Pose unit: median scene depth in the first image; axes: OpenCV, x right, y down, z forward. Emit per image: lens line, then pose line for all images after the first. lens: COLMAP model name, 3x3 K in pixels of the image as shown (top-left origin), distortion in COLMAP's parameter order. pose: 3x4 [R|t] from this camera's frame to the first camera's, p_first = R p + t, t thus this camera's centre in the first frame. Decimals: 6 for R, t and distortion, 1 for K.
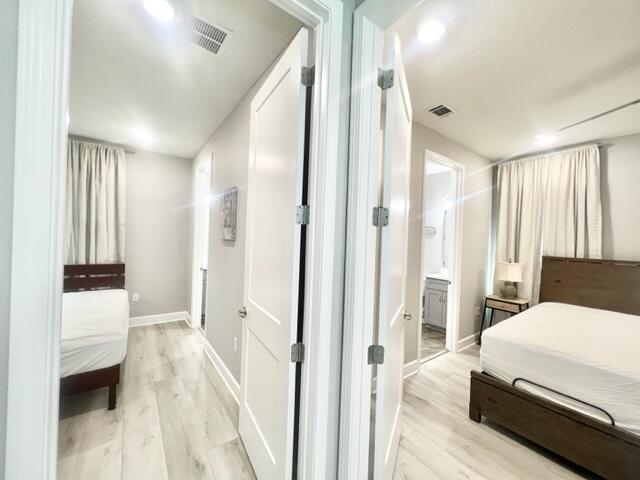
lens RADIAL K [[255.8, 0, 318.0], [0, 255.8, 242.0], [0, 0, 1]] dist [-0.000589, -0.000093]
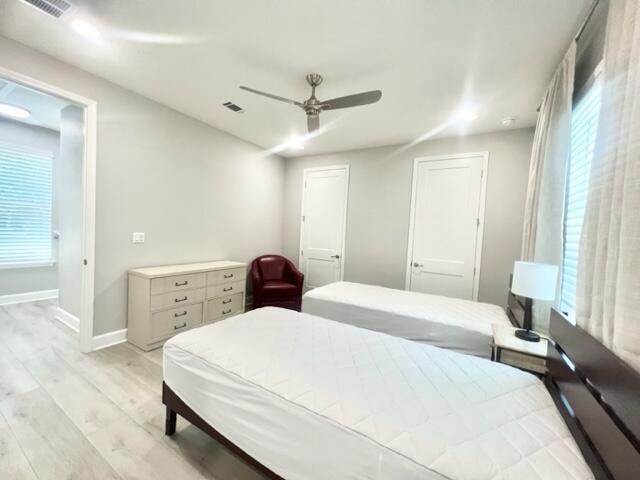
lens RADIAL K [[255.8, 0, 321.9], [0, 255.8, 241.2], [0, 0, 1]] dist [-0.000589, -0.000093]
pose [[-0.917813, -0.071064, -0.390601, -0.540785], [-0.089166, 0.995612, 0.028380, 0.002894], [0.386870, 0.060876, -0.920123, 1.139614]]
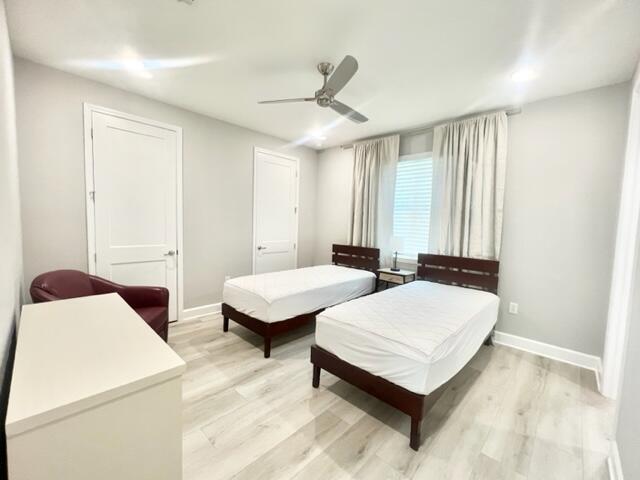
lens RADIAL K [[265.7, 0, 323.0], [0, 265.7, 241.4], [0, 0, 1]] dist [-0.000529, -0.000051]
pose [[0.169851, 0.040240, -0.984648, -0.061529], [-0.032956, 0.998839, 0.035135, 0.014341], [0.984918, 0.026482, 0.170980, 0.355161]]
